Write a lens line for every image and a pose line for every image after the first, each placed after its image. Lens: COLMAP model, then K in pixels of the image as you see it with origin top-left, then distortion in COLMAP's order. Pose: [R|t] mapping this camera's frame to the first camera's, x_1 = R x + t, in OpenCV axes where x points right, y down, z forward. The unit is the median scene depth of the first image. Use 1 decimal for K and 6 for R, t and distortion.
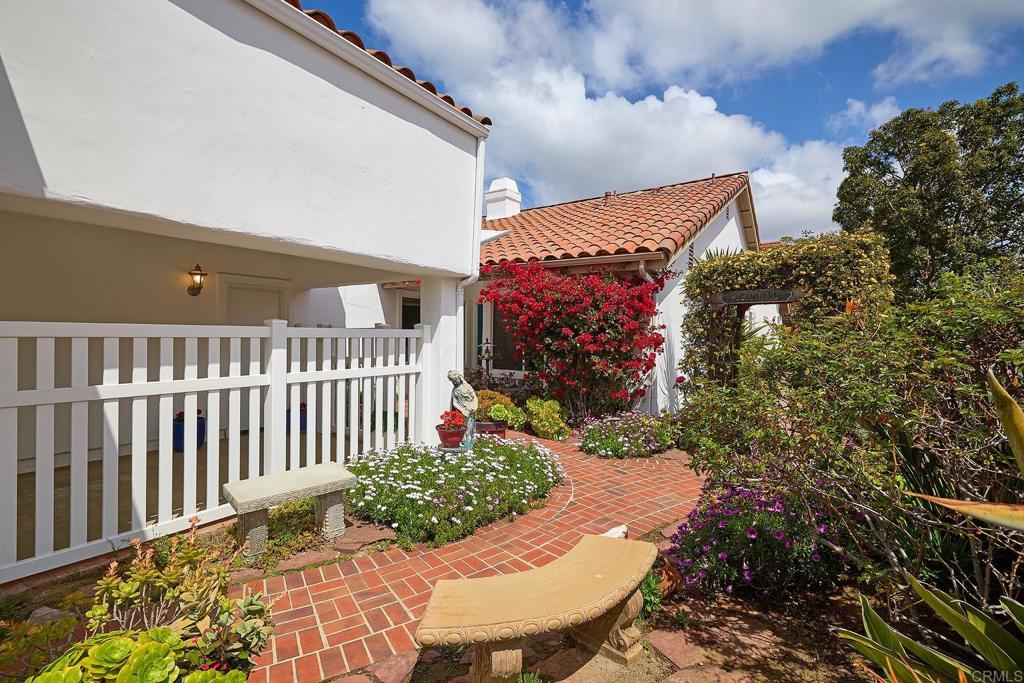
lens RADIAL K [[466.4, 0, 512.0], [0, 466.4, 341.5], [0, 0, 1]] dist [0.002171, -0.001107]
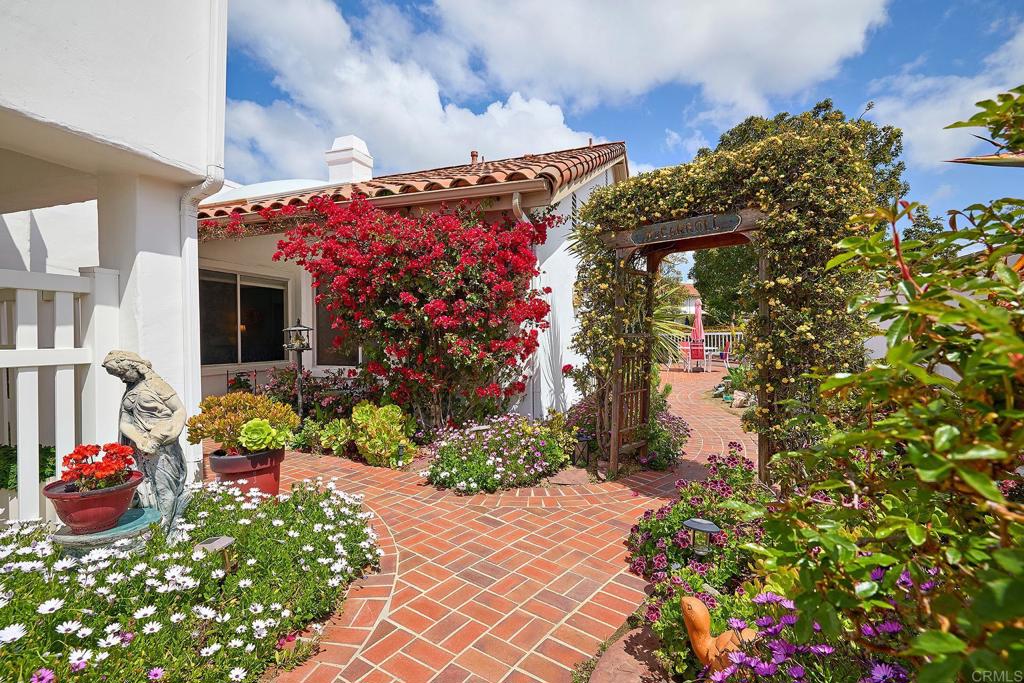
lens RADIAL K [[466.4, 0, 512.0], [0, 466.4, 341.5], [0, 0, 1]] dist [0.002171, -0.001107]
pose [[0.965911, -0.022925, 0.257856, 0.091153], [0.024856, 0.999682, -0.004228, 0.046536], [-0.257677, 0.010493, 0.966174, 0.341551]]
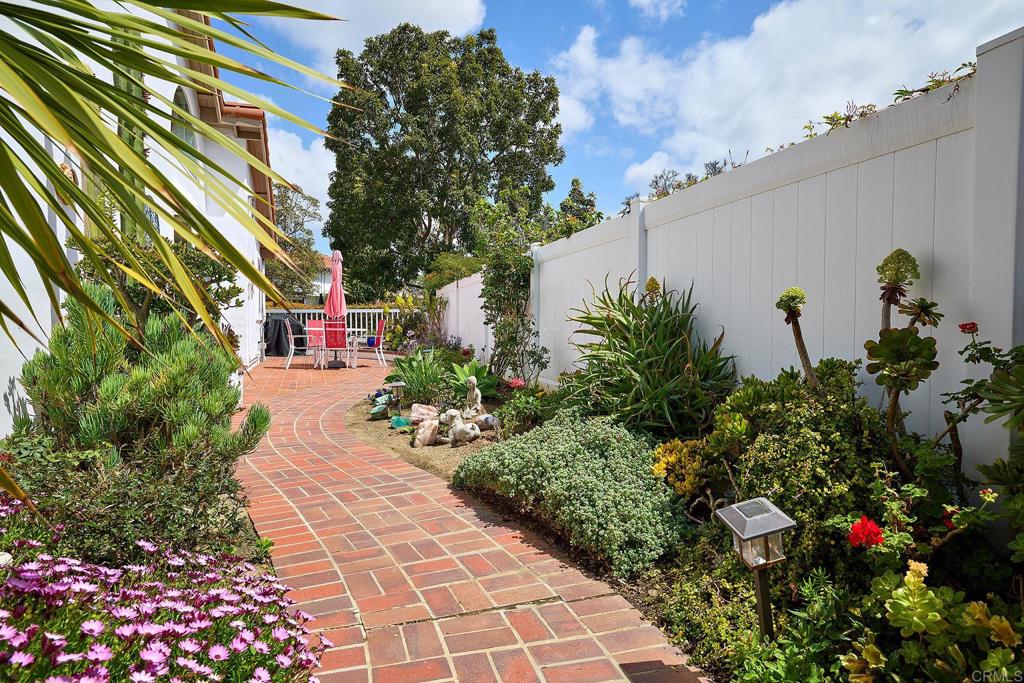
lens RADIAL K [[584.5, 0, 512.4], [0, 584.5, 327.9], [0, 0, 1]] dist [-0.001631, -0.000166]
pose [[0.592135, -0.013886, 0.805719, 0.471582], [0.016485, 0.999851, 0.005117, 0.089082], [-0.805670, 0.010253, 0.592276, 0.868174]]
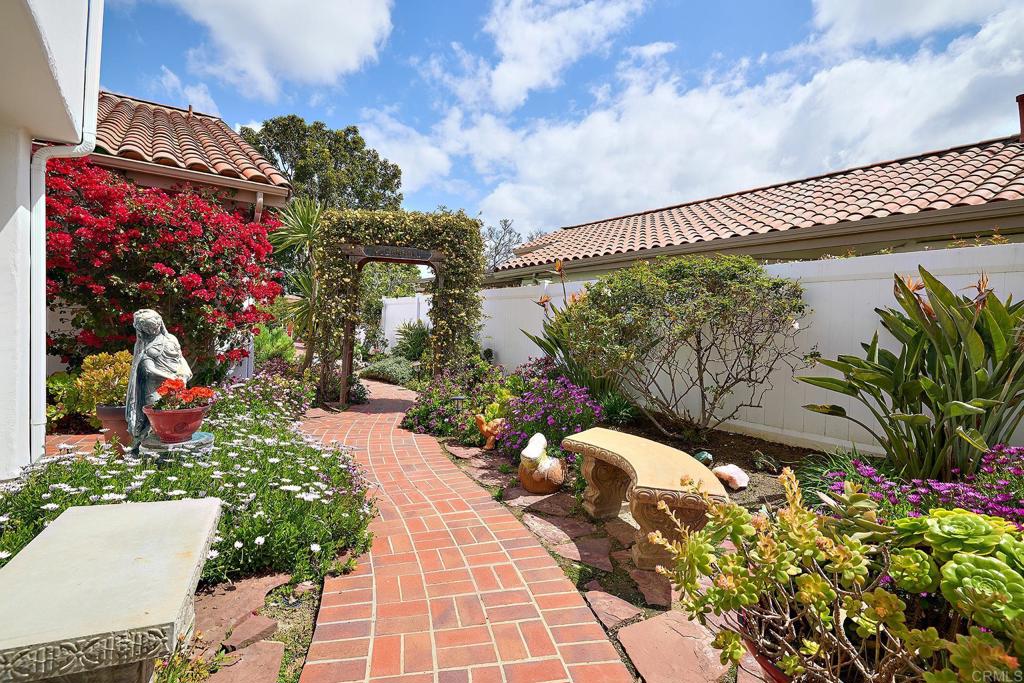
lens RADIAL K [[480.3, 0, 512.5], [0, 480.3, 329.1], [0, 0, 1]] dist [0.001248, -0.000347]
pose [[0.322614, -0.012188, 0.946452, -0.388265], [-0.007523, 0.999852, 0.015440, 0.052850], [-0.946501, -0.012102, 0.322475, 0.294419]]
